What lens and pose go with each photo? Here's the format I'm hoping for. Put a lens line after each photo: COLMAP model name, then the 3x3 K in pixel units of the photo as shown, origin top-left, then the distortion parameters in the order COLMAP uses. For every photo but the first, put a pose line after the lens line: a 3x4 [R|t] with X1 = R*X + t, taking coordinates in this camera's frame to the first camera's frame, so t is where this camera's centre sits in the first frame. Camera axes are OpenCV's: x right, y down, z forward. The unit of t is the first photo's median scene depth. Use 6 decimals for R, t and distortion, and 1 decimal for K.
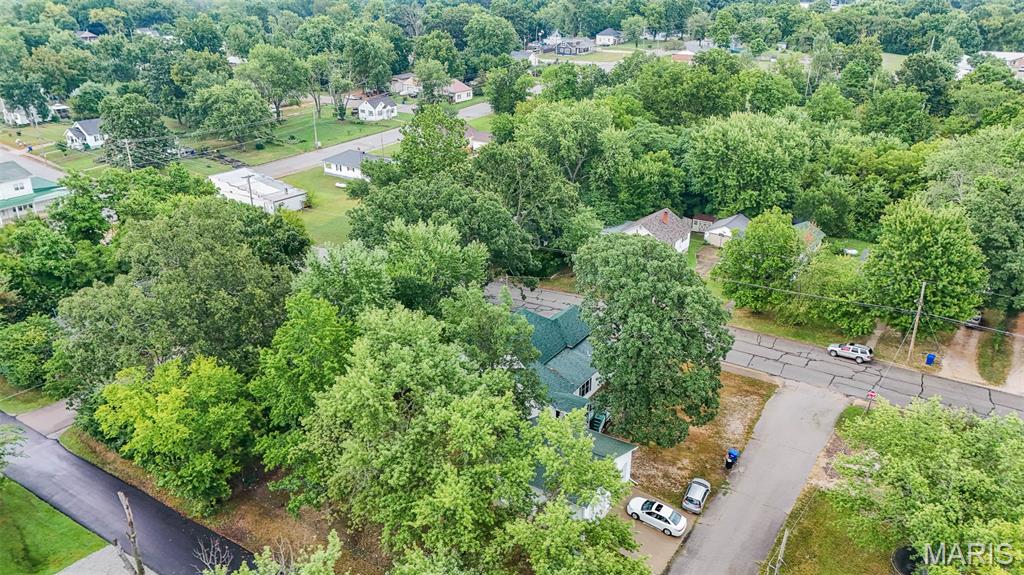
lens RADIAL K [[753.9, 0, 512.0], [0, 753.9, 287.5], [0, 0, 1]] dist [0.082973, -0.075704]
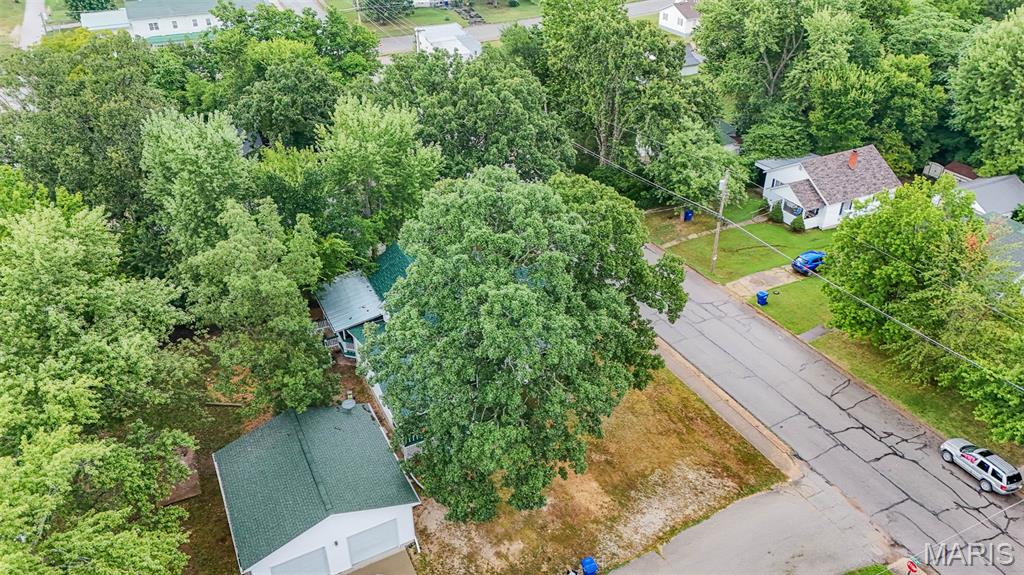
lens RADIAL K [[753.9, 0, 512.0], [0, 753.9, 287.5], [0, 0, 1]] dist [0.082973, -0.075704]
pose [[0.866550, 0.258960, -0.426650, 0.248825], [-0.188953, 0.961448, 0.199788, -0.059753], [0.461939, -0.092510, 0.882074, 0.259074]]
